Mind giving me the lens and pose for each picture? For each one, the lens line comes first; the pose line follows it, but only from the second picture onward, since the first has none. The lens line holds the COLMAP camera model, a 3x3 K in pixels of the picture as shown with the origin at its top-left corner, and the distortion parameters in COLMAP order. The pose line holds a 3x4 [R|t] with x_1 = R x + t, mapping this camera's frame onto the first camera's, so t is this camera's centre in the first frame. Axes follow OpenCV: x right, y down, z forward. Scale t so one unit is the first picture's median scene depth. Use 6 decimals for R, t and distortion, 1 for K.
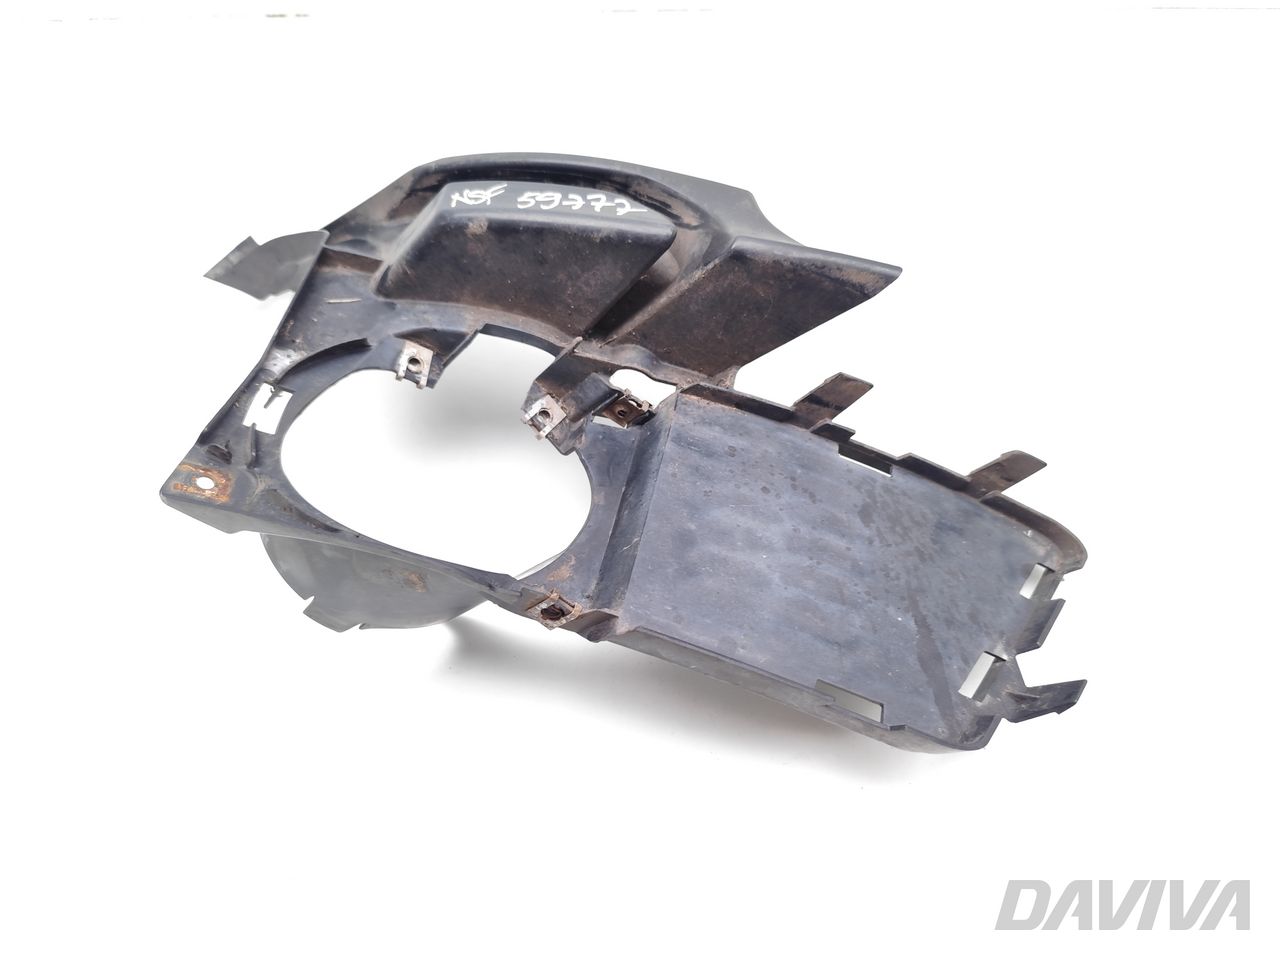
lens RADIAL K [[893.5, 0, 678.4], [0, 893.5, 504.7], [0, 0, 1]] dist [-0.000984, -0.000530]
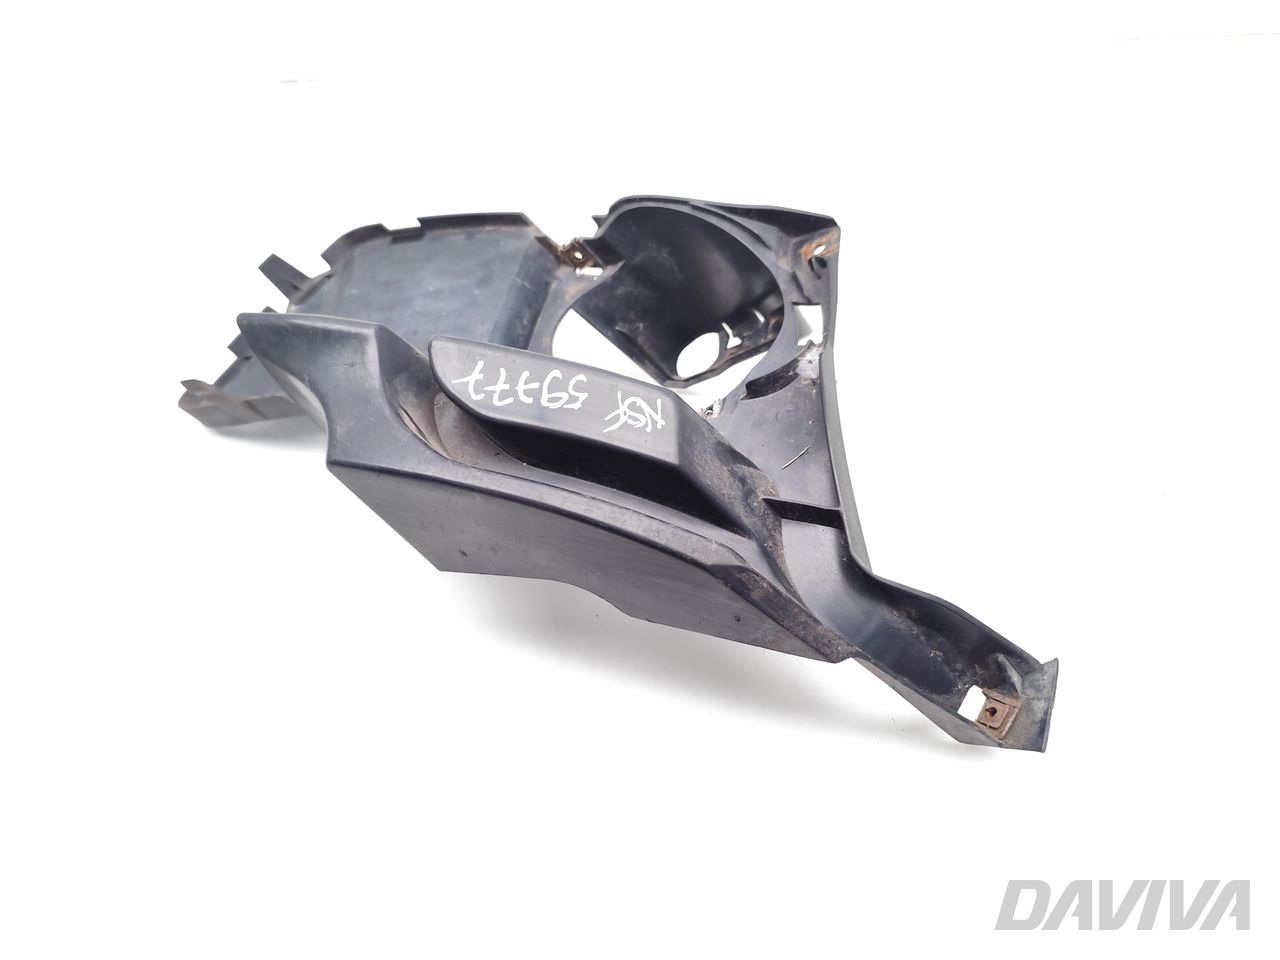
lens RADIAL K [[900.6, 0, 622.0], [0, 900.6, 479.4], [0, 0, 1]] dist [0.003306, 0.000204]
pose [[-0.997527, -0.009576, 0.069633, -0.284268], [0.069841, -0.246652, 0.966584, -1.270341], [0.007919, 0.969057, 0.246711, 0.866208]]
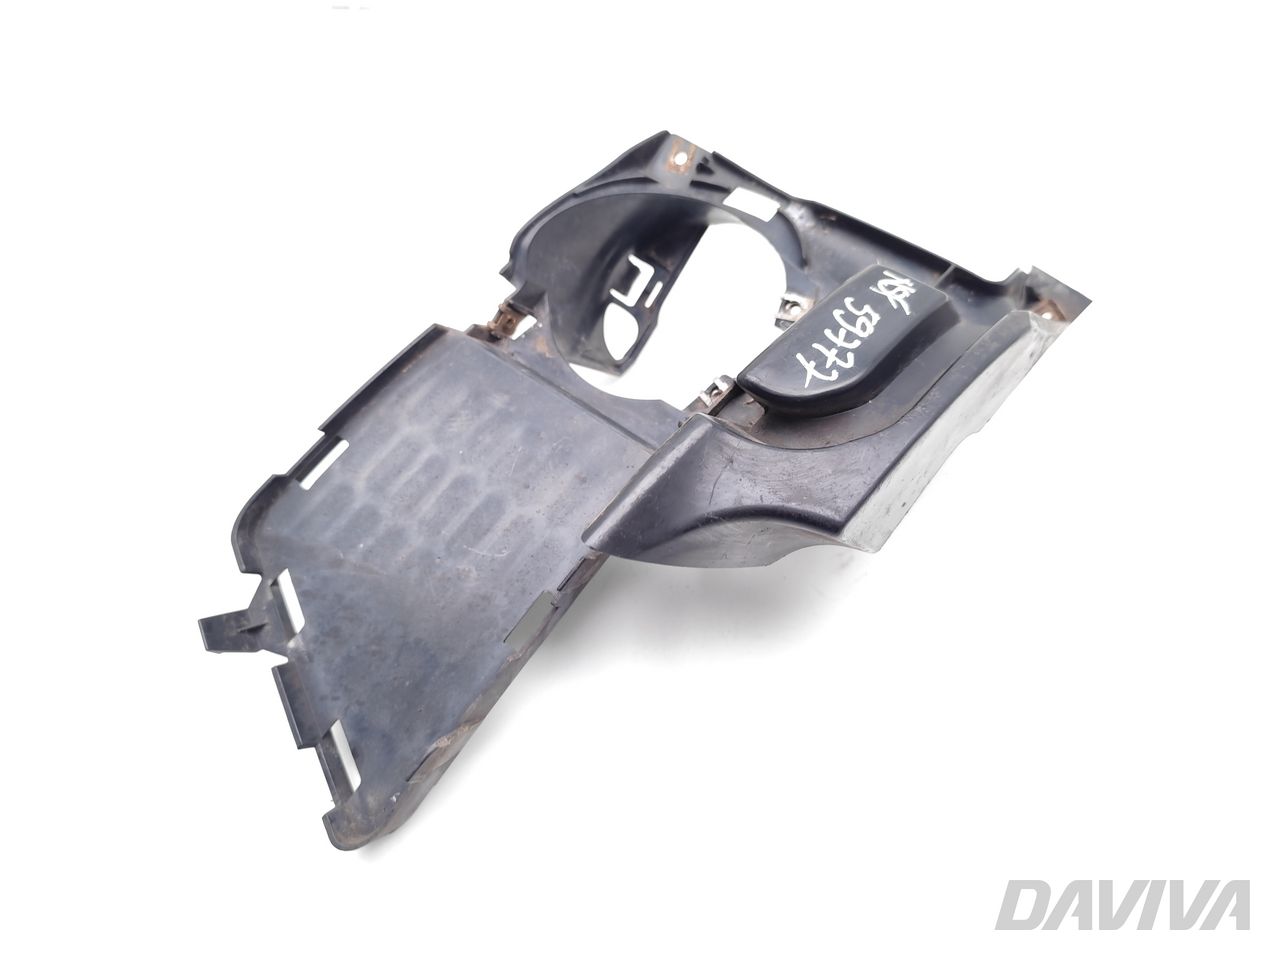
lens RADIAL K [[860.7, 0, 646.5], [0, 860.7, 481.0], [0, 0, 1]] dist [0.004885, -0.000283]
pose [[-0.439480, 0.708145, -0.552619, 0.576444], [-0.732039, 0.074172, 0.677213, -0.790287], [0.520554, 0.702160, 0.485793, 0.565142]]
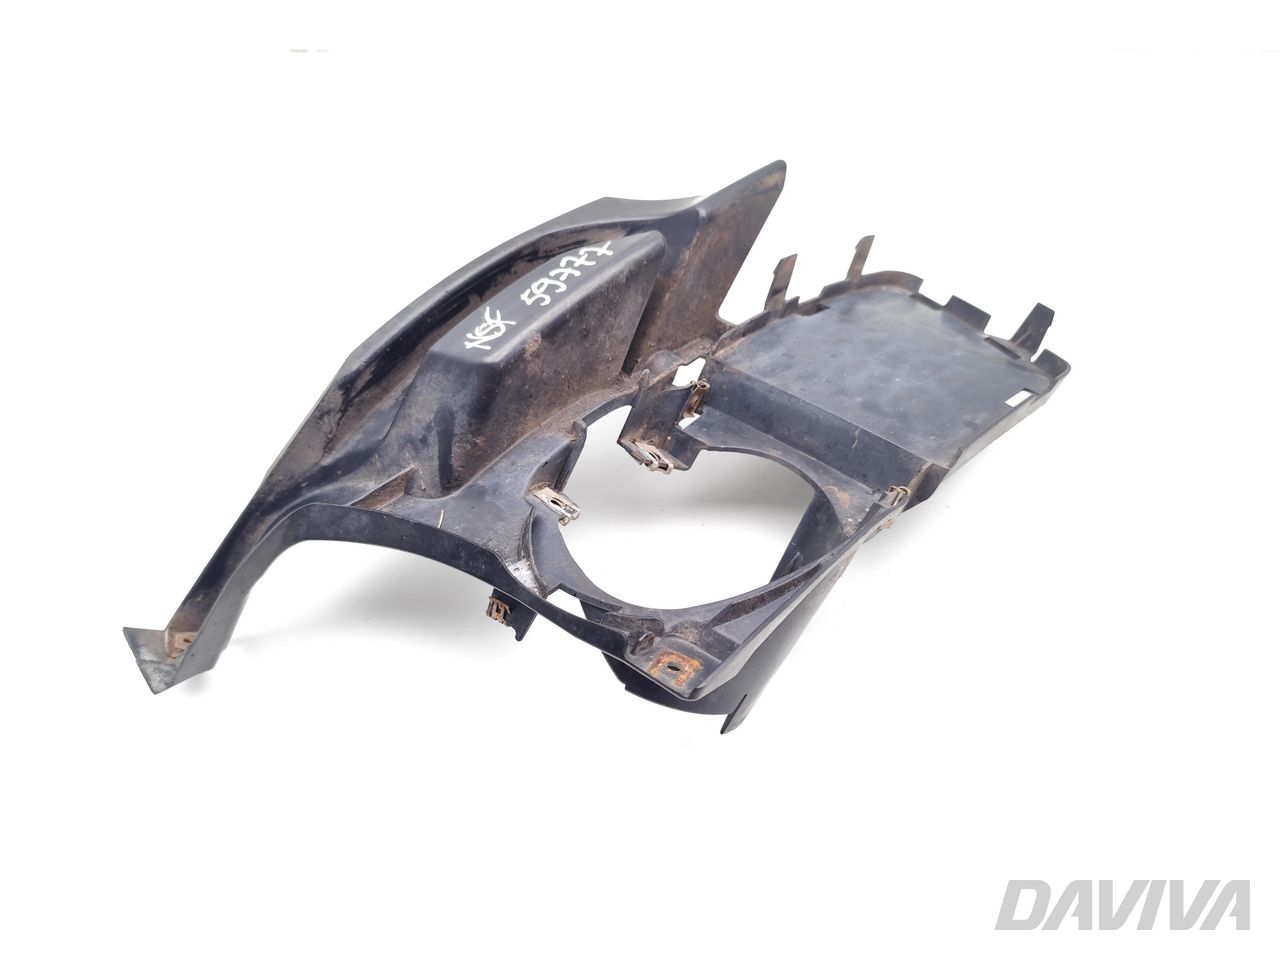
lens RADIAL K [[860.7, 0, 646.5], [0, 860.7, 481.0], [0, 0, 1]] dist [0.004885, -0.000283]
pose [[0.503289, -0.672016, 0.543226, -0.776747], [0.693635, 0.689091, 0.209822, -0.319067], [-0.515336, 0.271199, 0.812945, 0.207657]]
